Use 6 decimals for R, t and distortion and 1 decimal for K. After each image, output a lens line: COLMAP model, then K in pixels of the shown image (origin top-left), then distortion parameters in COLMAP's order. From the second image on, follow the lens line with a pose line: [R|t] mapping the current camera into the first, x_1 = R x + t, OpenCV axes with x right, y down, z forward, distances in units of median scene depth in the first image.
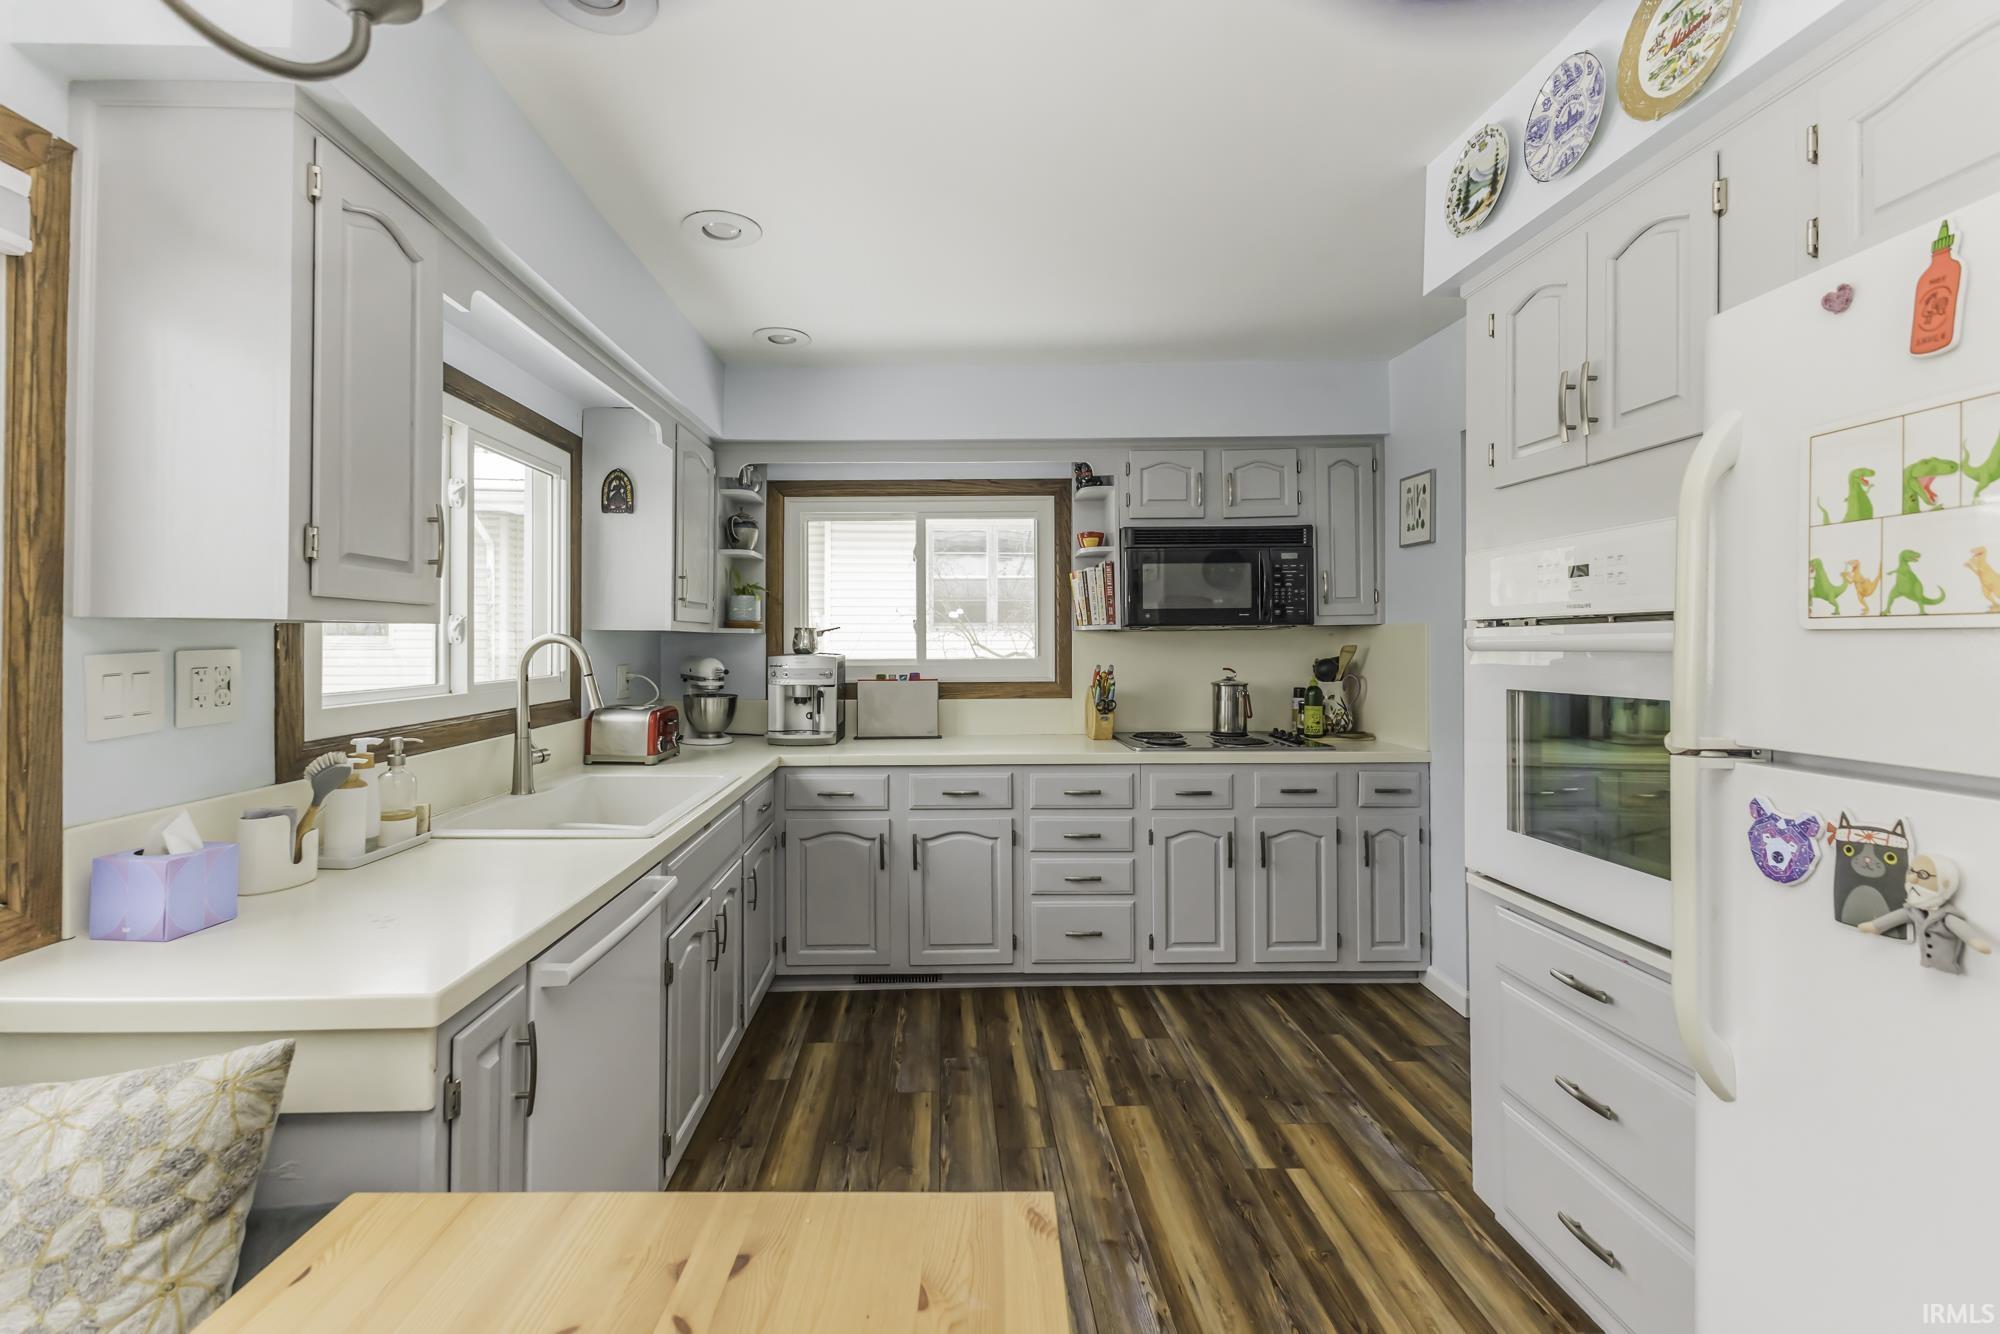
lens RADIAL K [[856.9, 0, 1001.3], [0, 856.9, 655.9], [0, 0, 1]] dist [-0.000822, -0.000129]
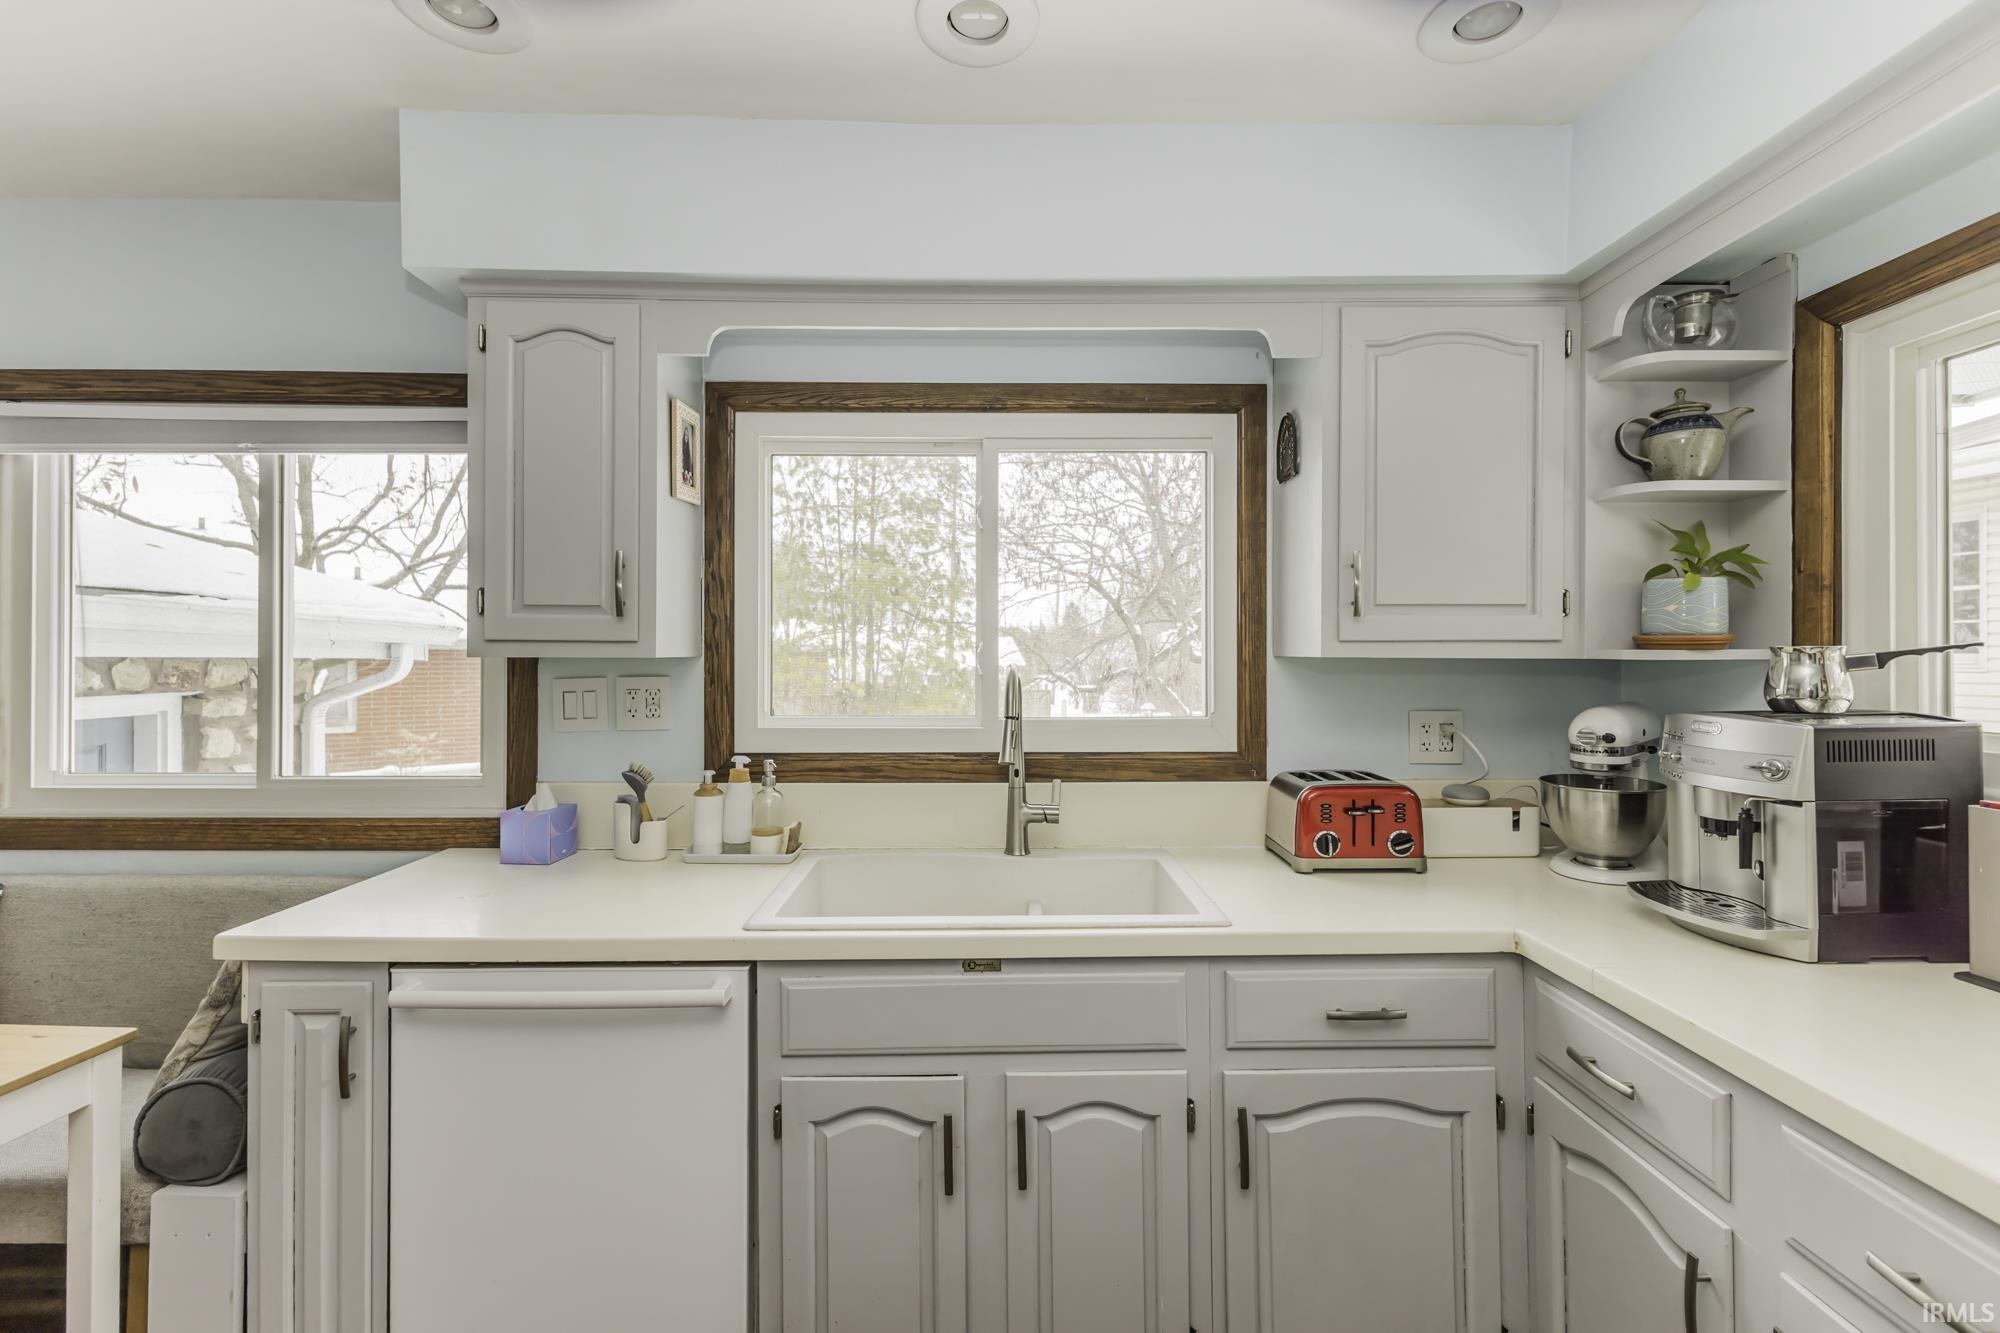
lens RADIAL K [[856.9, 0, 1001.3], [0, 856.9, 655.4], [0, 0, 1]] dist [-0.000822, -0.000129]
pose [[-0.063669, -0.005541, -0.997956, 0.195518], [-0.016972, 0.999846, -0.004469, -0.021300], [0.997827, 0.016653, -0.063753, 0.678252]]
